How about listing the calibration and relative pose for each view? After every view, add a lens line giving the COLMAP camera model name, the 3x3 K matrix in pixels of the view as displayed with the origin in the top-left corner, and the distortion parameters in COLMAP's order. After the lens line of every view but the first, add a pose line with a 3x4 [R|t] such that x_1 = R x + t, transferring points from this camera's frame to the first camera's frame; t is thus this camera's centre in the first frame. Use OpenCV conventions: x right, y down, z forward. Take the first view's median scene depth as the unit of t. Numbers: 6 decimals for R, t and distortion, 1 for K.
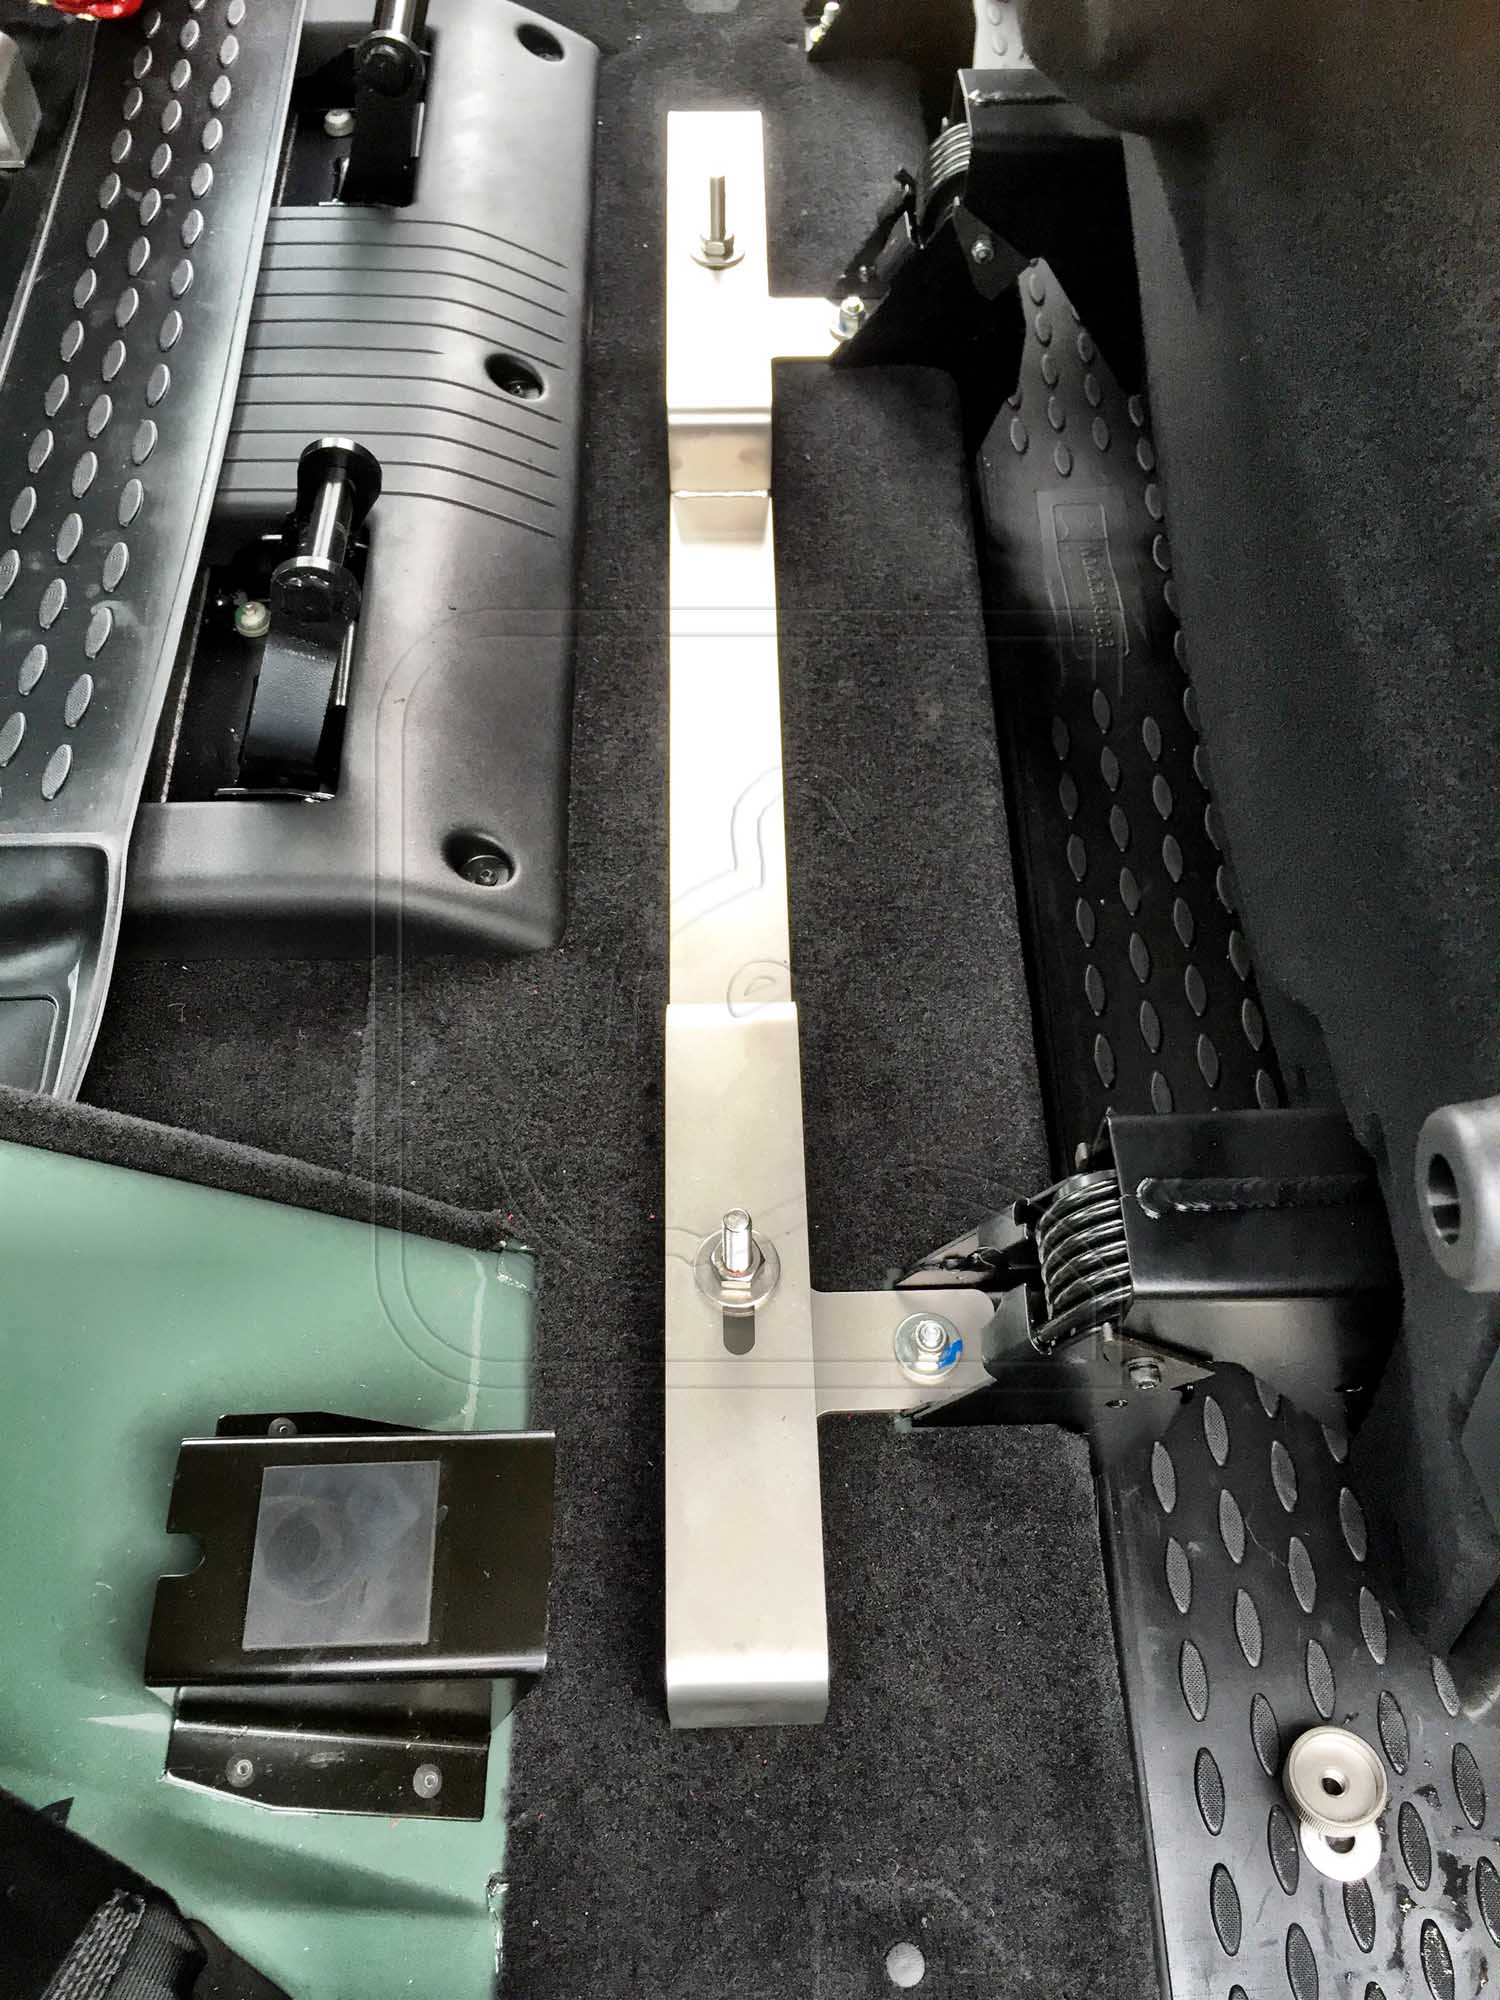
lens RADIAL K [[1718.9, 0, 750.1], [0, 1718.9, 998.2], [0, 0, 1]] dist [0.034687, 0.001726]
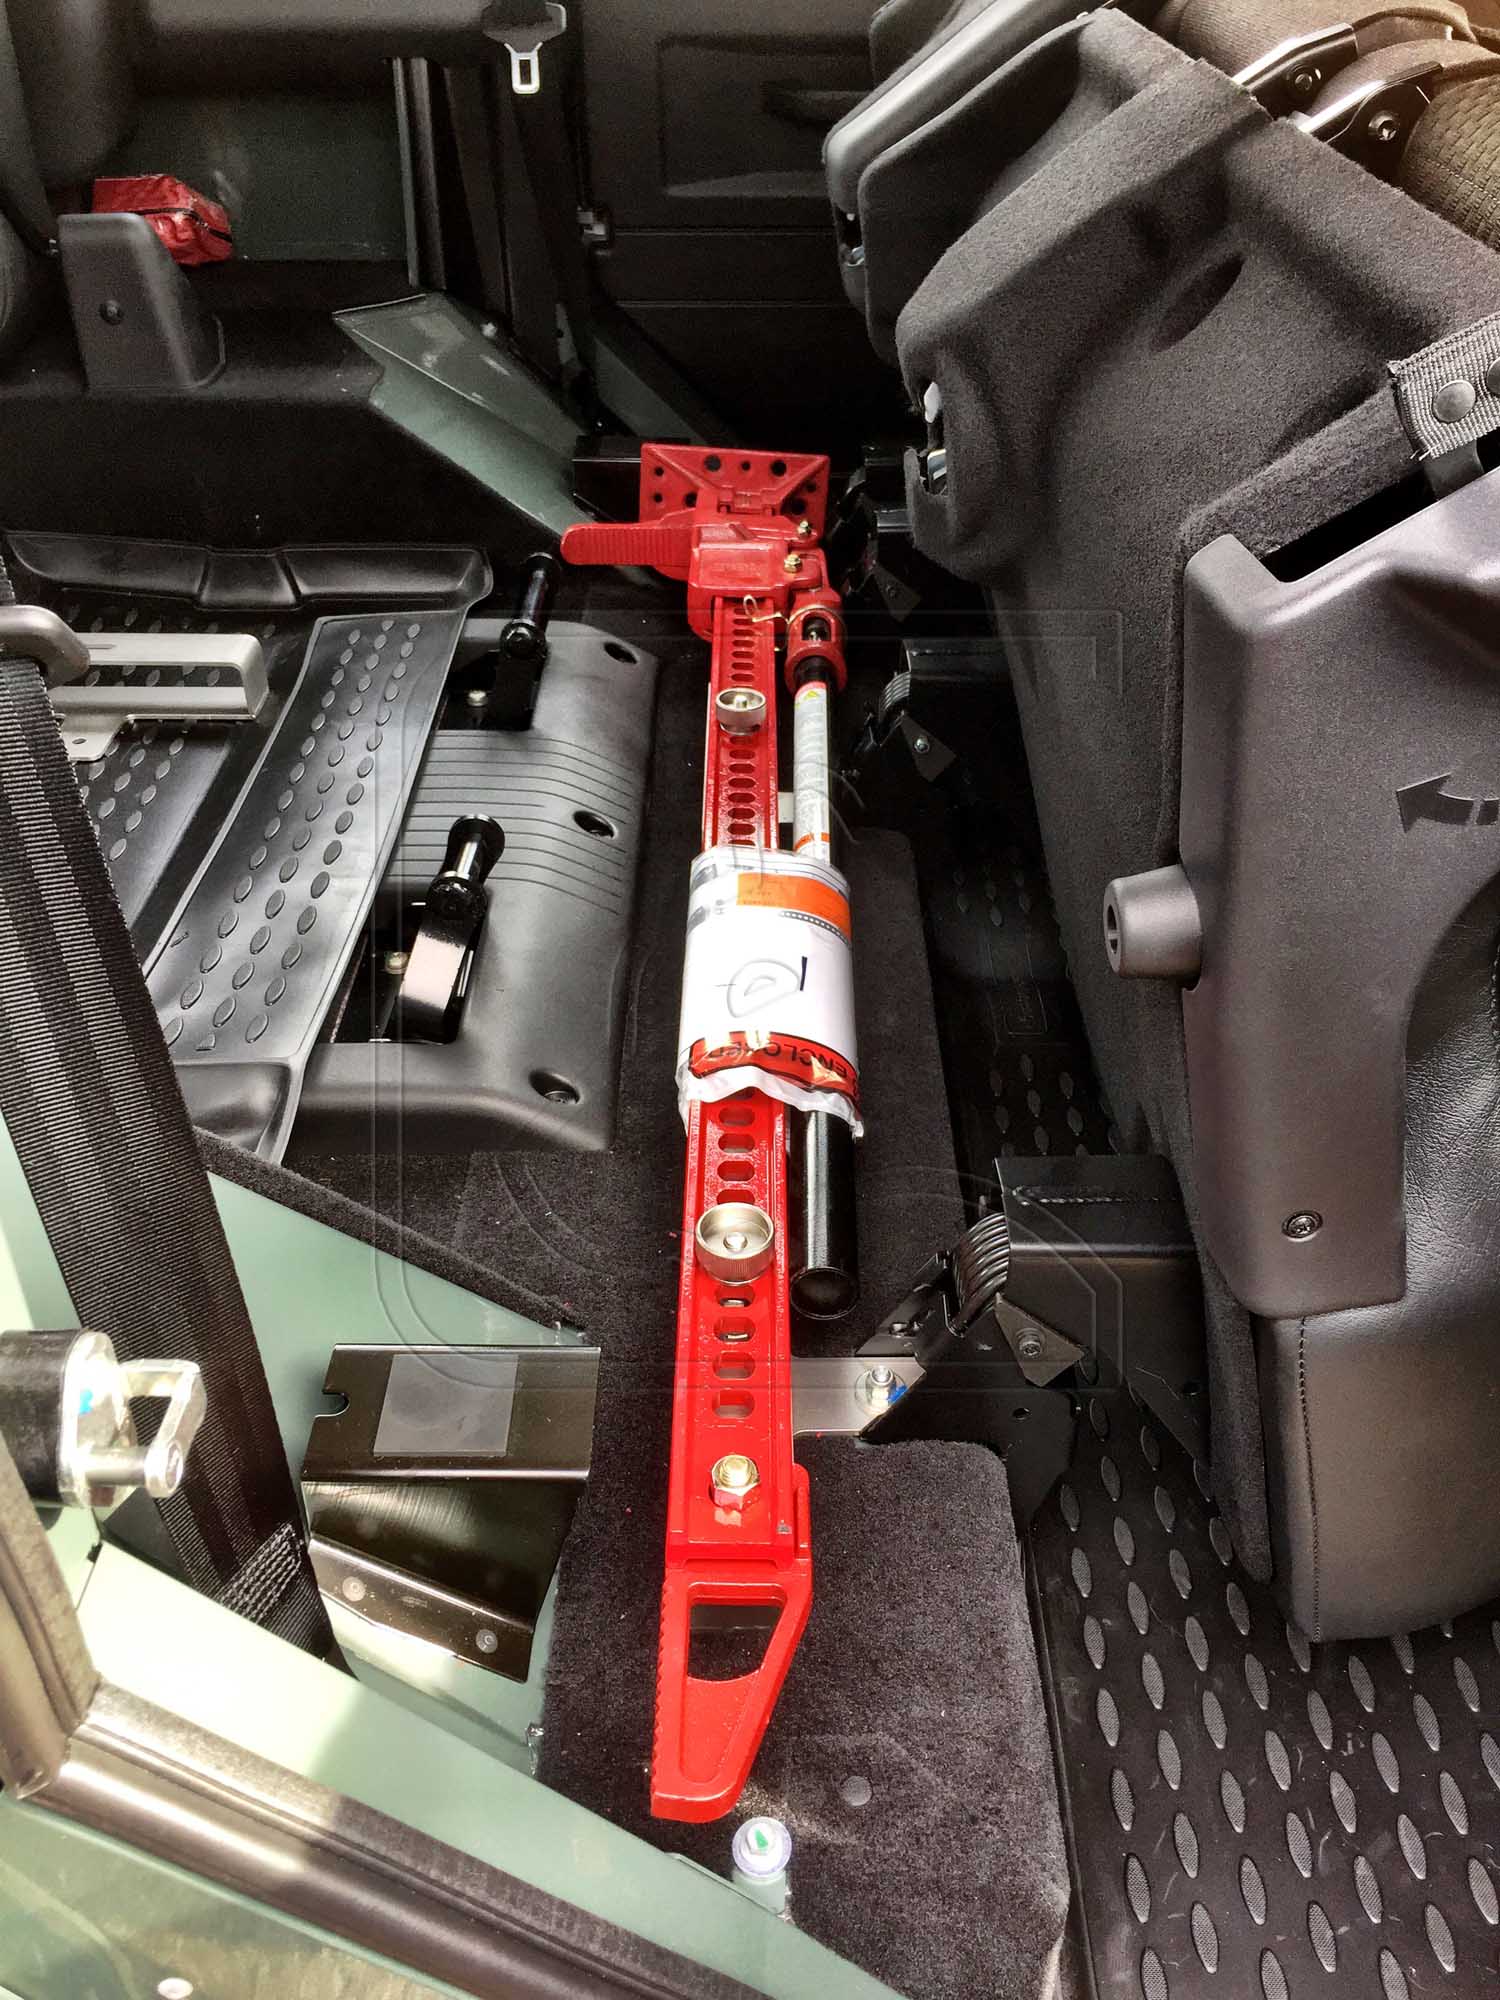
lens RADIAL K [[1718.9, 0, 751.8], [0, 1718.9, 1001.1], [0, 0, 1]] dist [0.034687, 0.001726]
pose [[0.999807, 0.013932, -0.013867, 0.017358], [-0.018253, 0.919823, -0.391908, 0.390989], [0.007295, 0.392085, 0.919900, -0.285636]]
